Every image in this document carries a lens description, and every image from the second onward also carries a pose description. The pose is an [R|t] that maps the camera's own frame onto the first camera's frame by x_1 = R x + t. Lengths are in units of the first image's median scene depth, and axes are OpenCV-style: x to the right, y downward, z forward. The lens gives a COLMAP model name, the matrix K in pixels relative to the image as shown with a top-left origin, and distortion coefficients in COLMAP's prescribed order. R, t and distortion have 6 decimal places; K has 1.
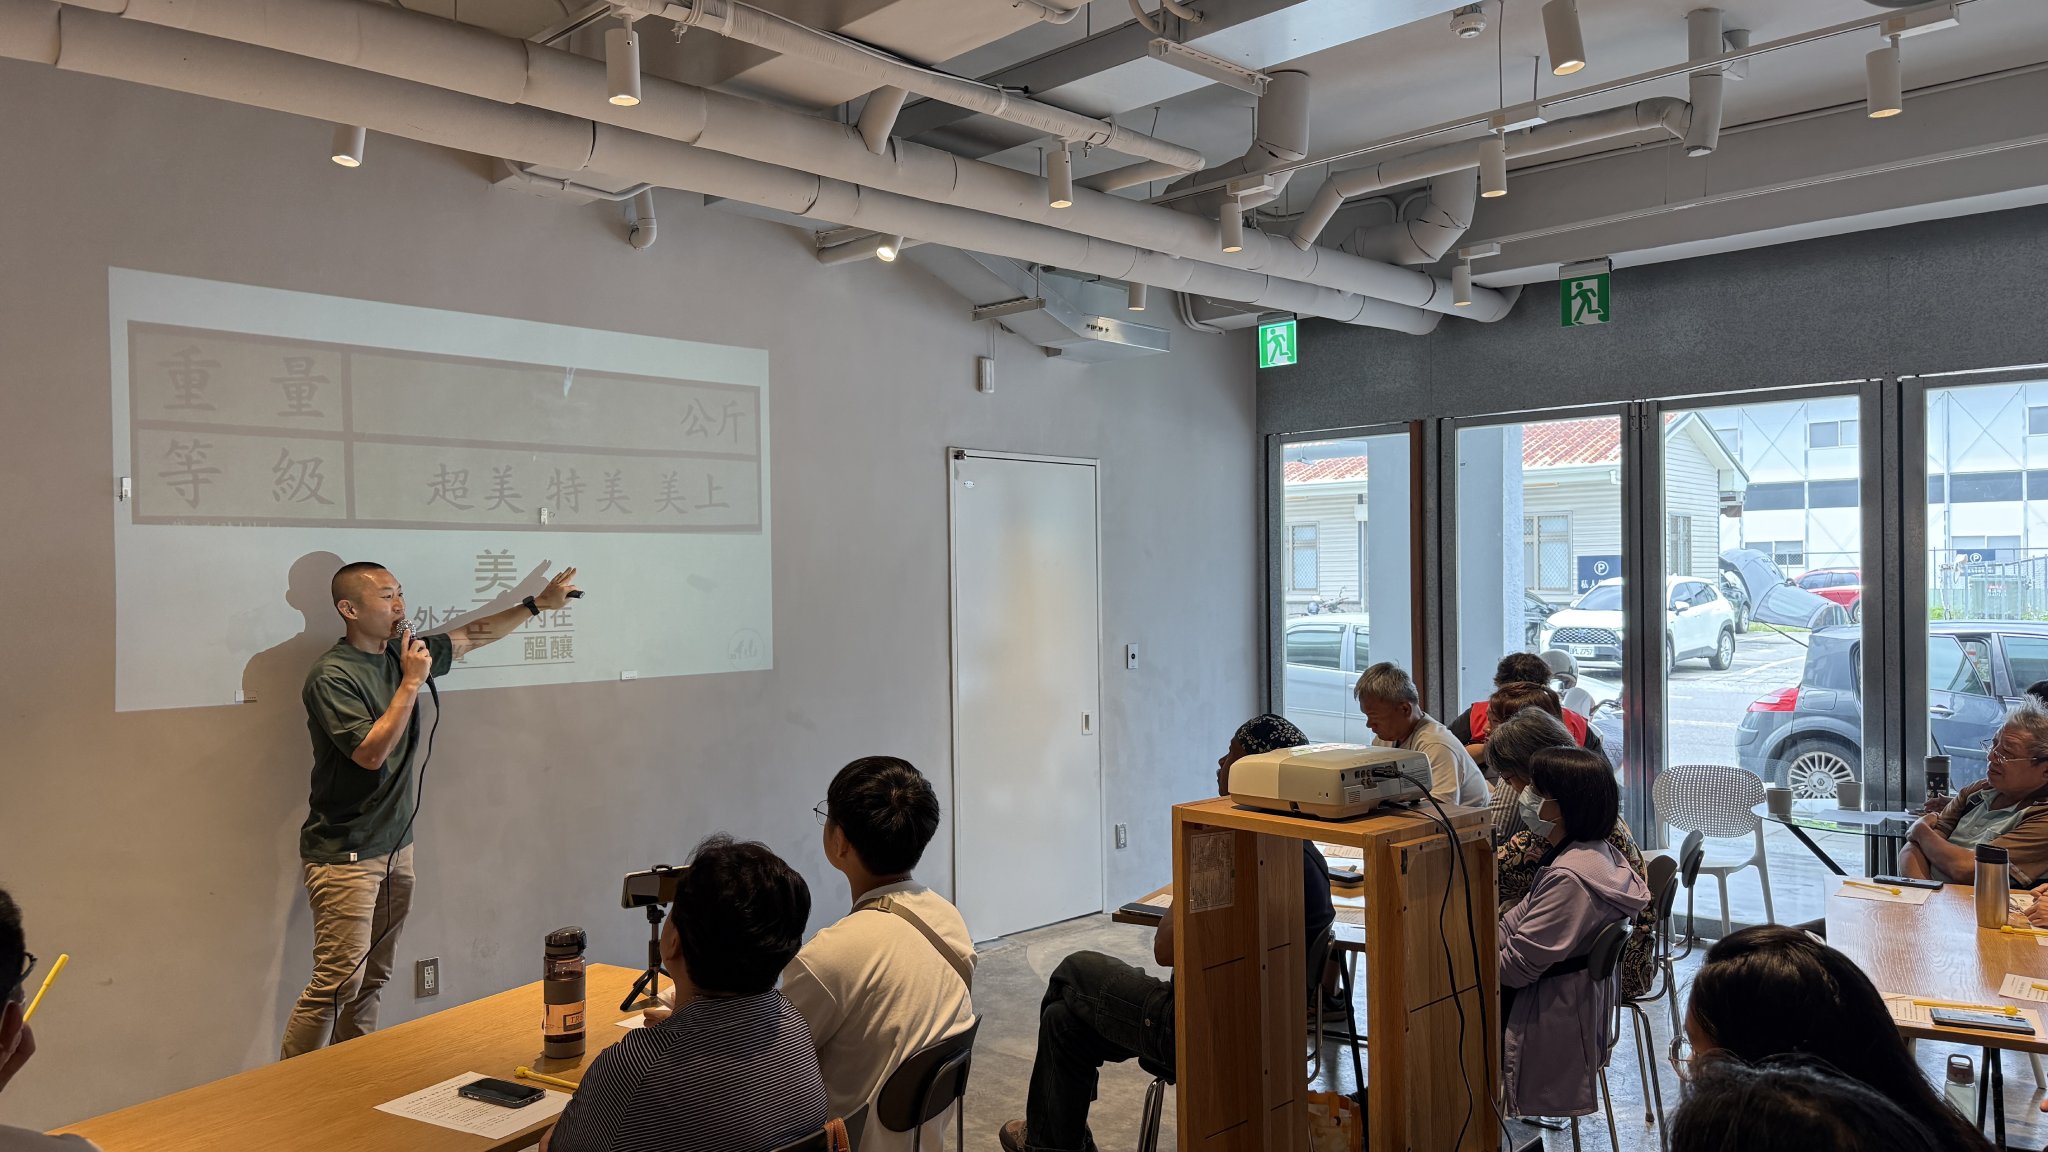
lens RADIAL K [[1390.2, 0, 1012.8], [0, 1390.2, 597.3], [0, 0, 1]] dist [0.089744, -0.115216]
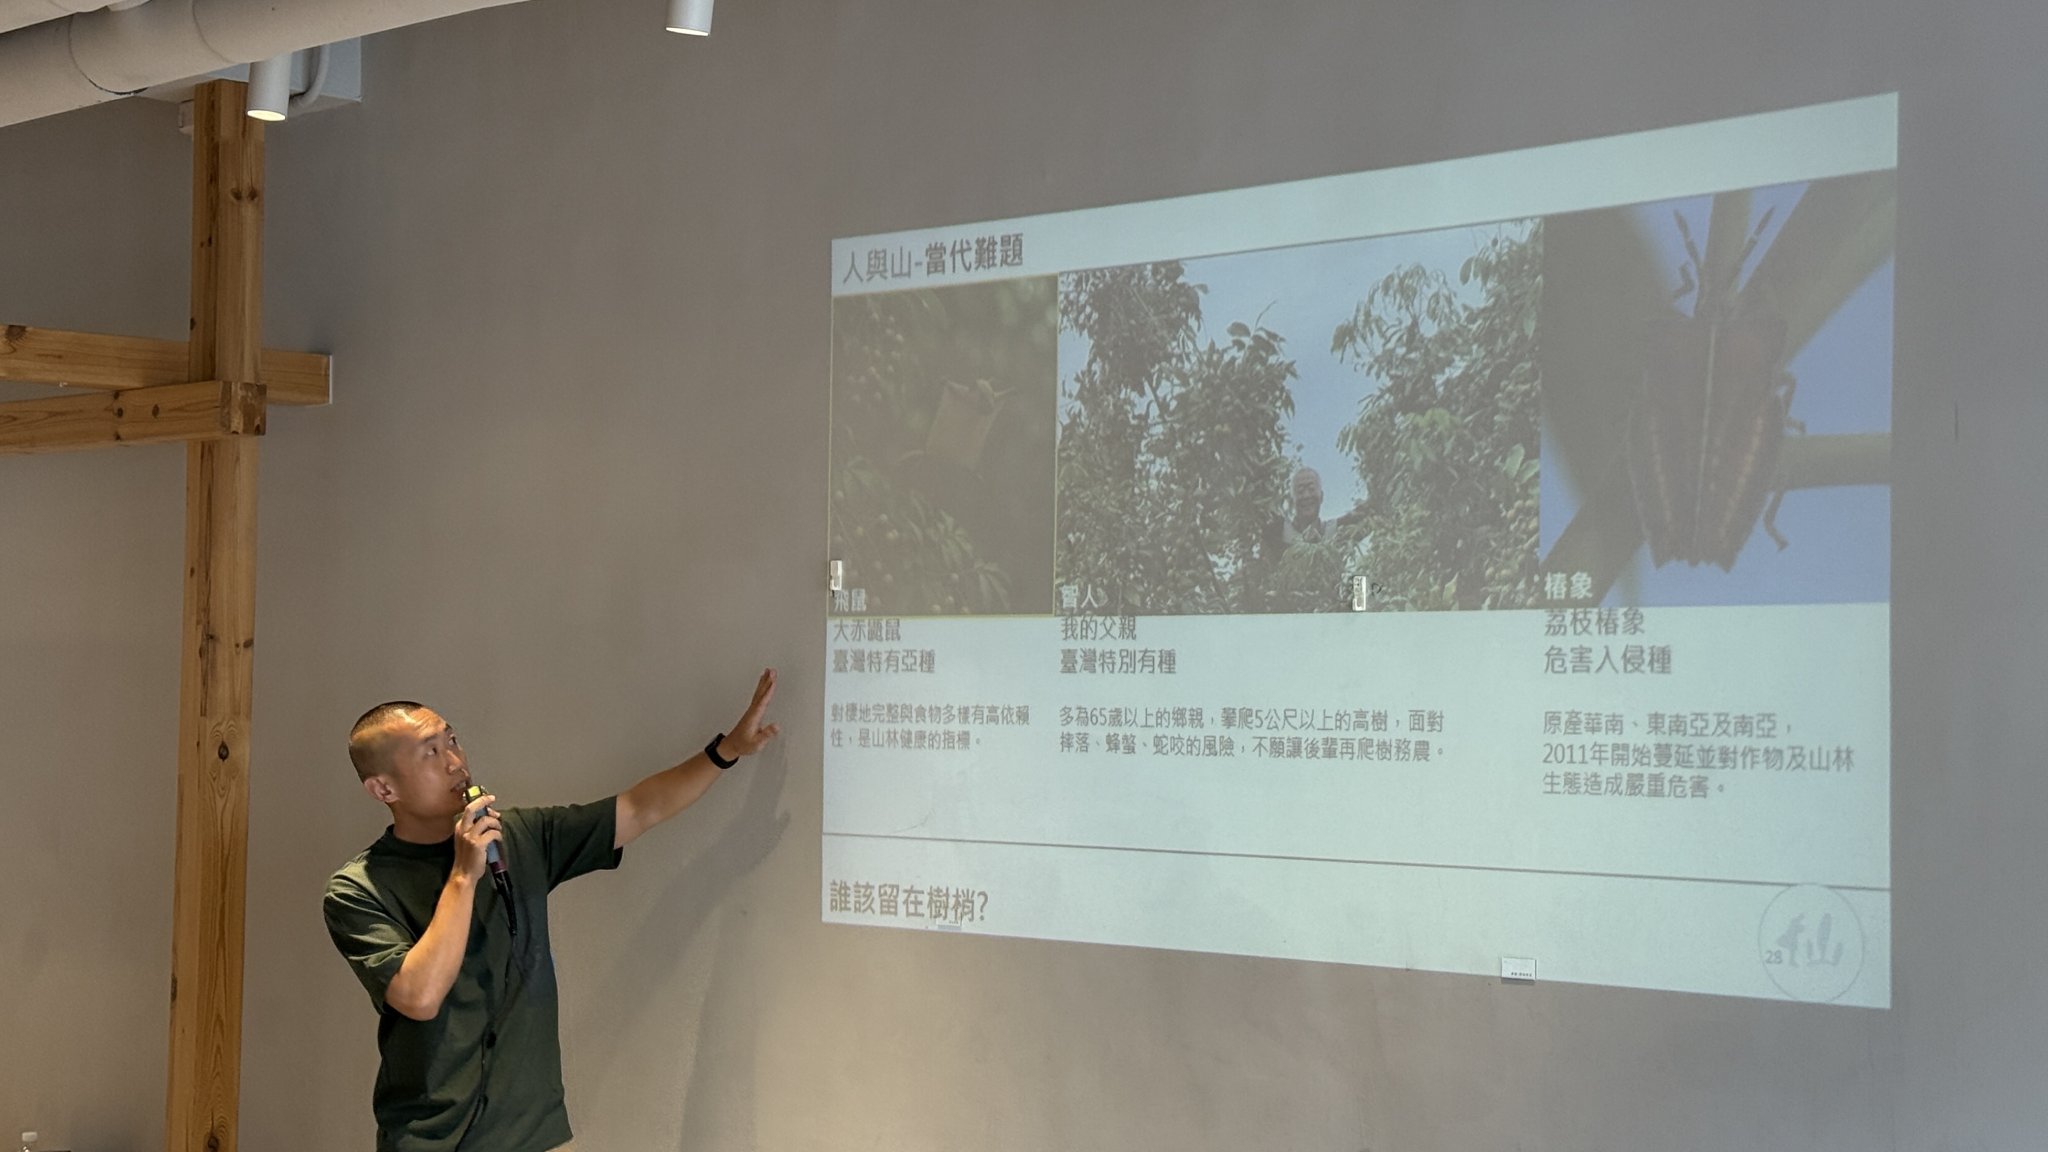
lens RADIAL K [[3671.2, 0, 1024.0], [0, 3671.2, 576.0], [0, 0, 1]] dist [-0.025323, 1.297762]
pose [[-0.033115, -0.024254, -0.999157, 0.803736], [-0.026813, 0.999367, -0.023370, -0.030691], [0.999092, 0.026016, -0.033744, 0.871177]]
